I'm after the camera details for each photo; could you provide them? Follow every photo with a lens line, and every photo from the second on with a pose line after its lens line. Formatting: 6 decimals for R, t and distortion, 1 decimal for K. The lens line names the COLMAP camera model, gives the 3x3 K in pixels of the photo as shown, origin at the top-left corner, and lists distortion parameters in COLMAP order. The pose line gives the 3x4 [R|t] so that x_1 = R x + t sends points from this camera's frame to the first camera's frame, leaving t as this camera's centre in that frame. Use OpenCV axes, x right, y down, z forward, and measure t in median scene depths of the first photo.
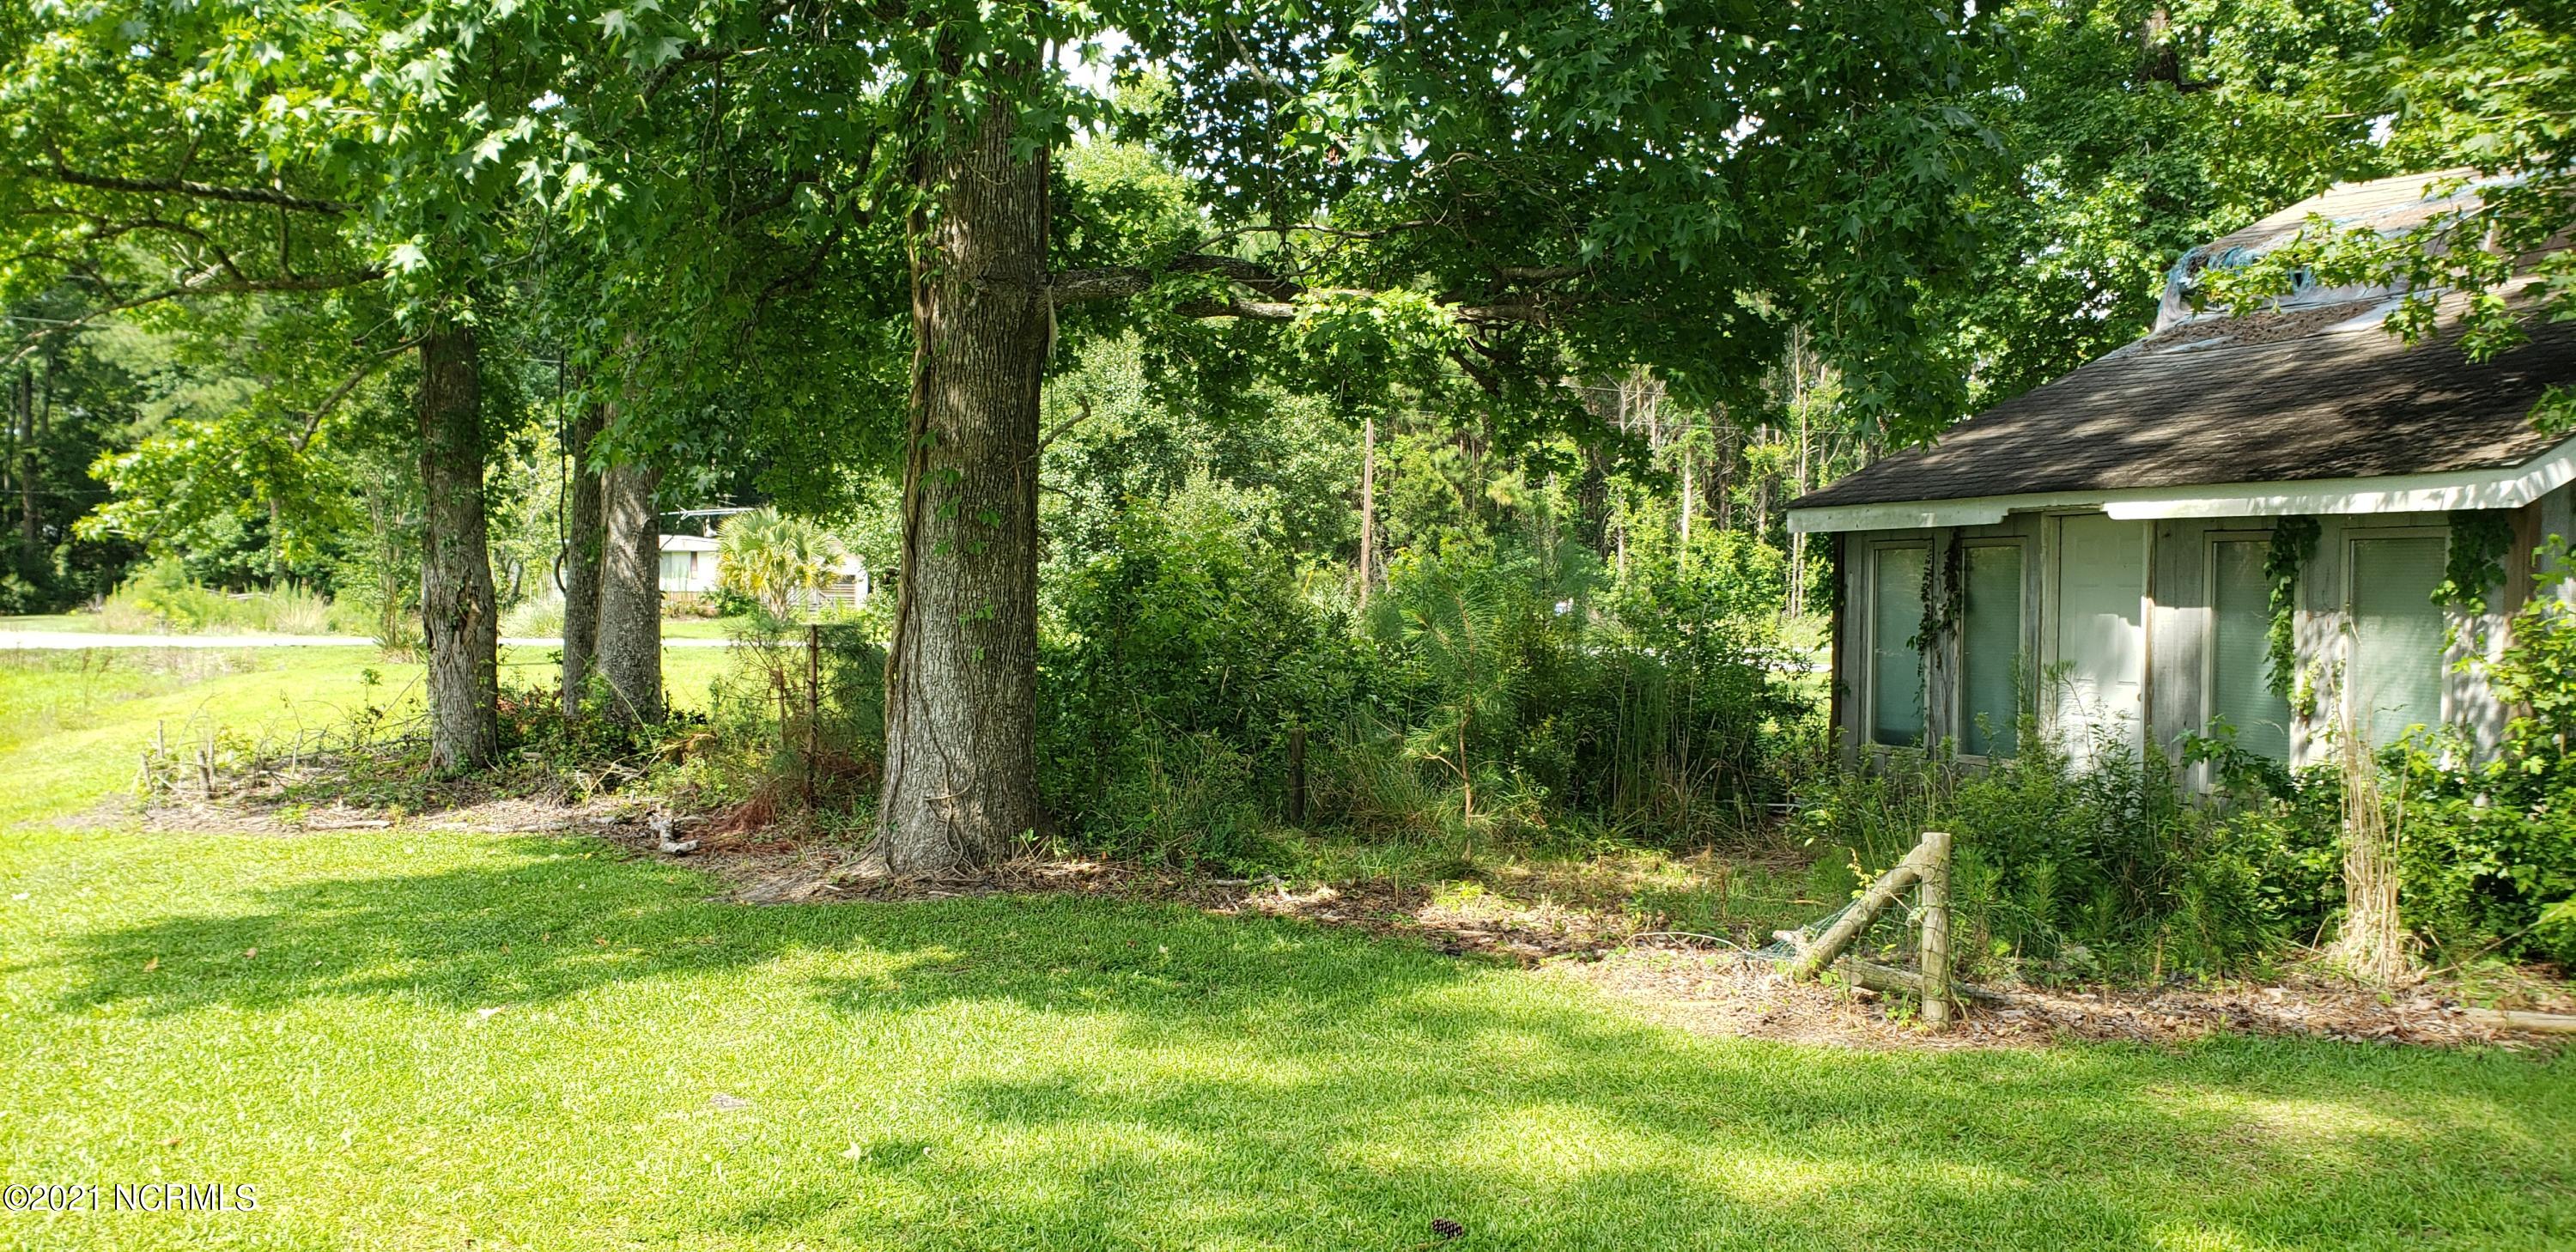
lens RADIAL K [[2020.1, 0, 1285.2], [0, 2020.1, 624.1], [0, 0, 1]] dist [0.037171, -0.042757]
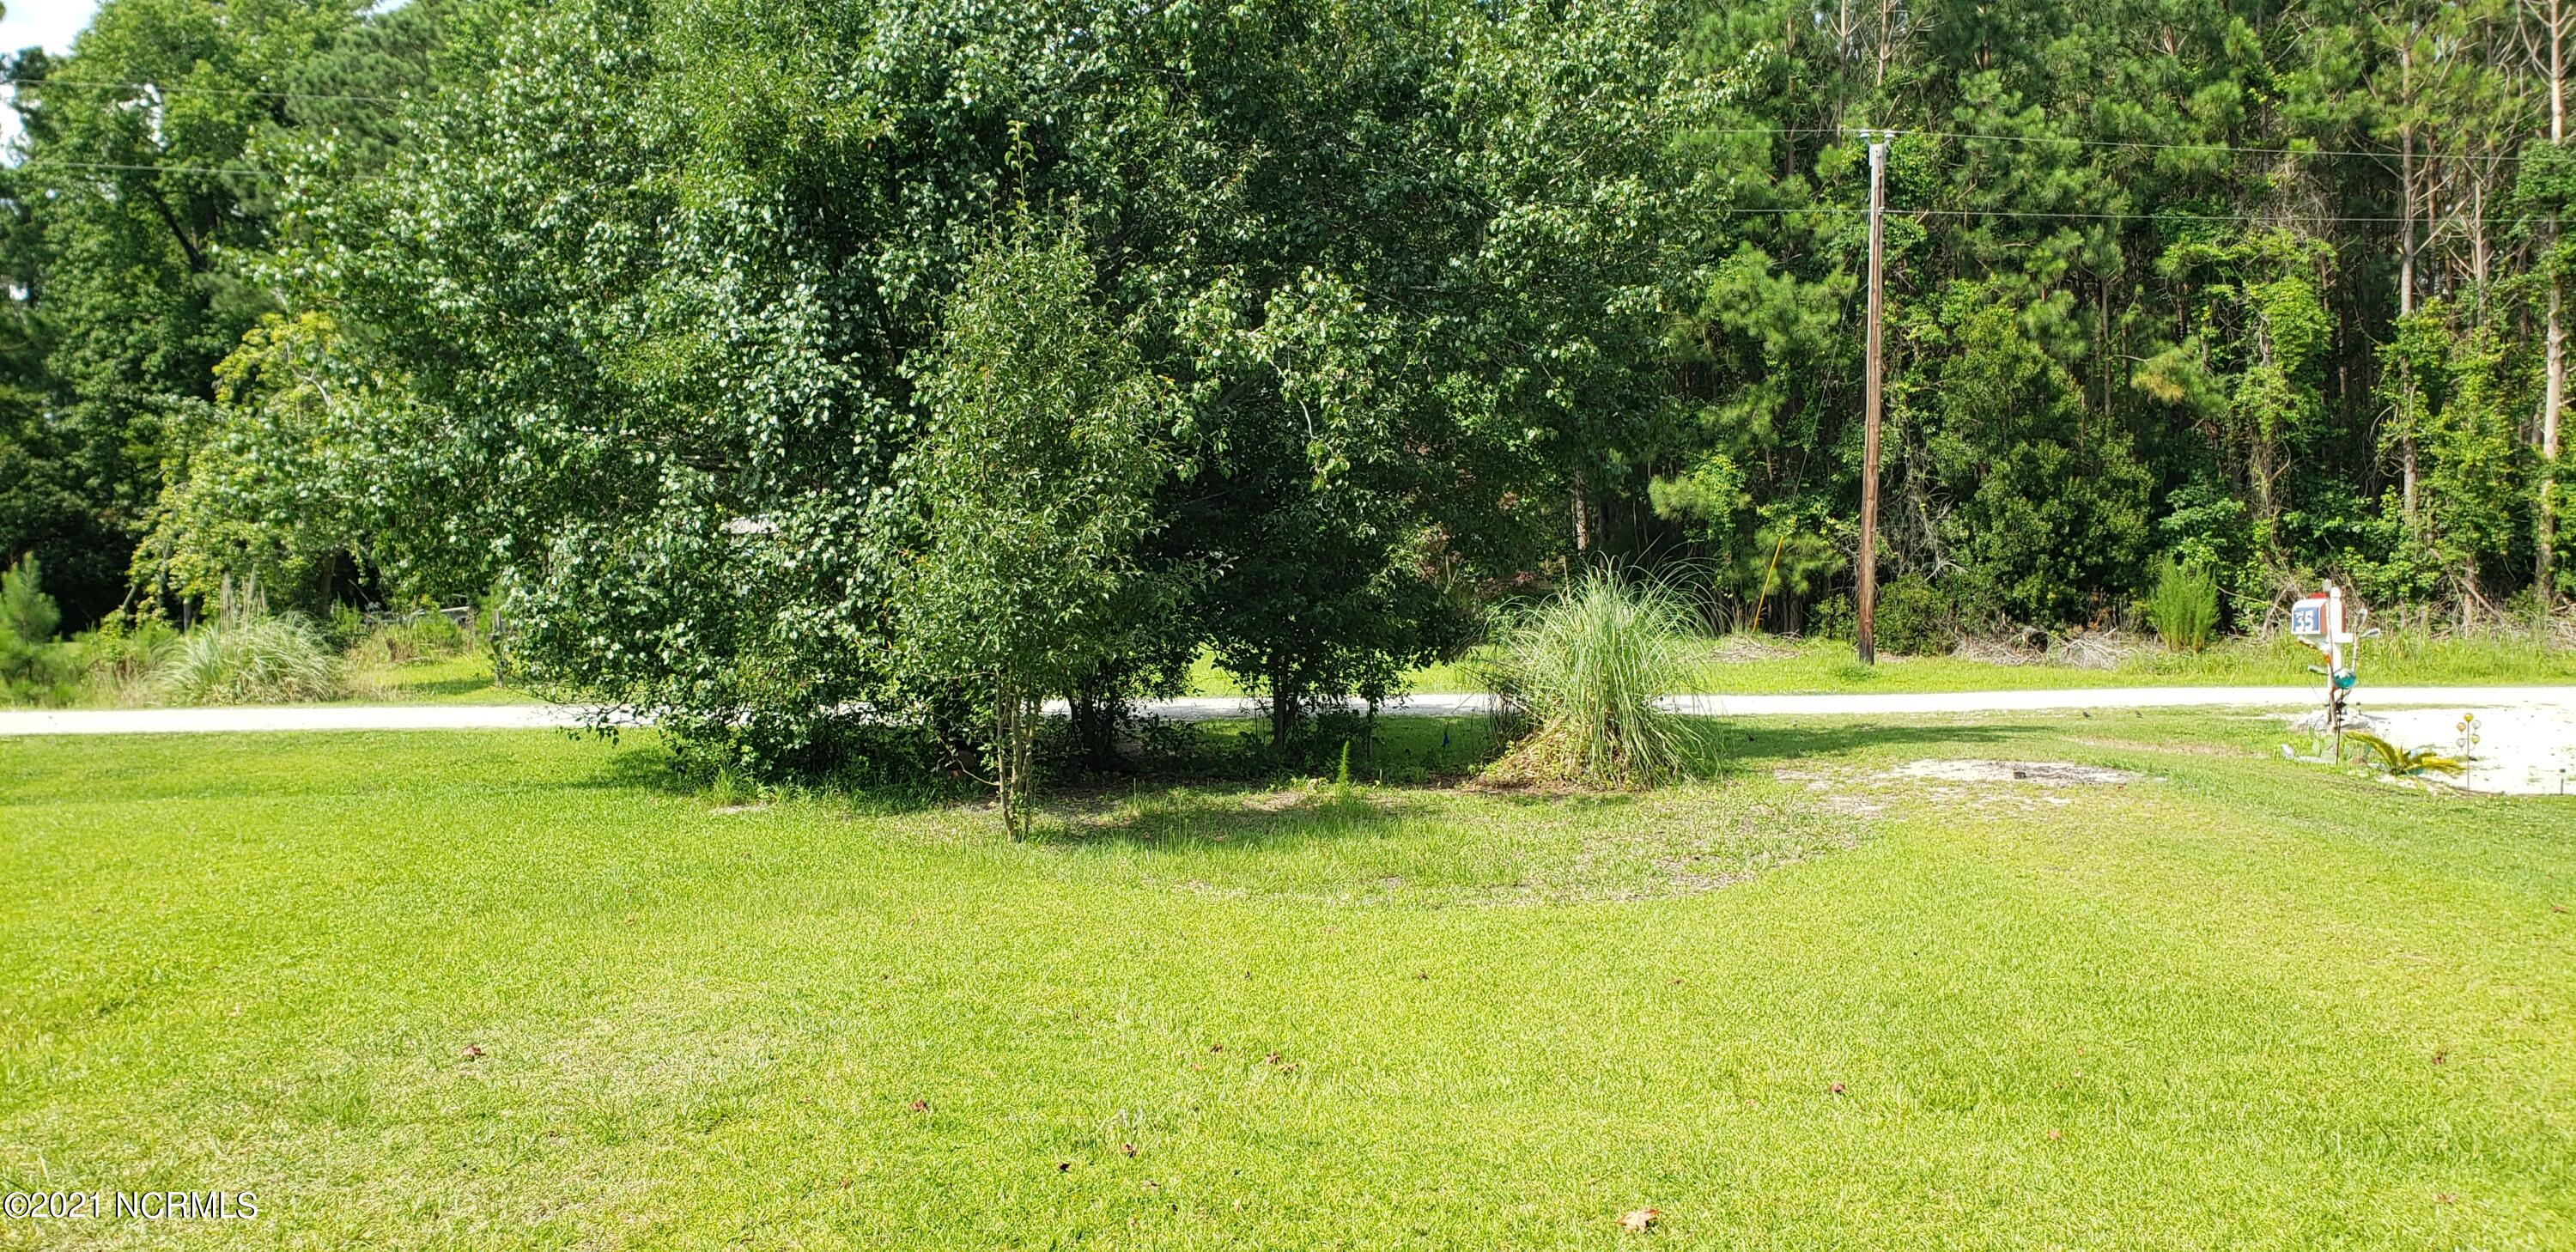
lens RADIAL K [[2020.1, 0, 1281.0], [0, 2020.1, 611.9], [0, 0, 1]] dist [0.037171, -0.042757]
pose [[0.957207, -0.010375, -0.289219, 0.039752], [0.014542, 0.999819, 0.012263, -0.014337], [0.289040, -0.015944, 0.957184, 0.429912]]
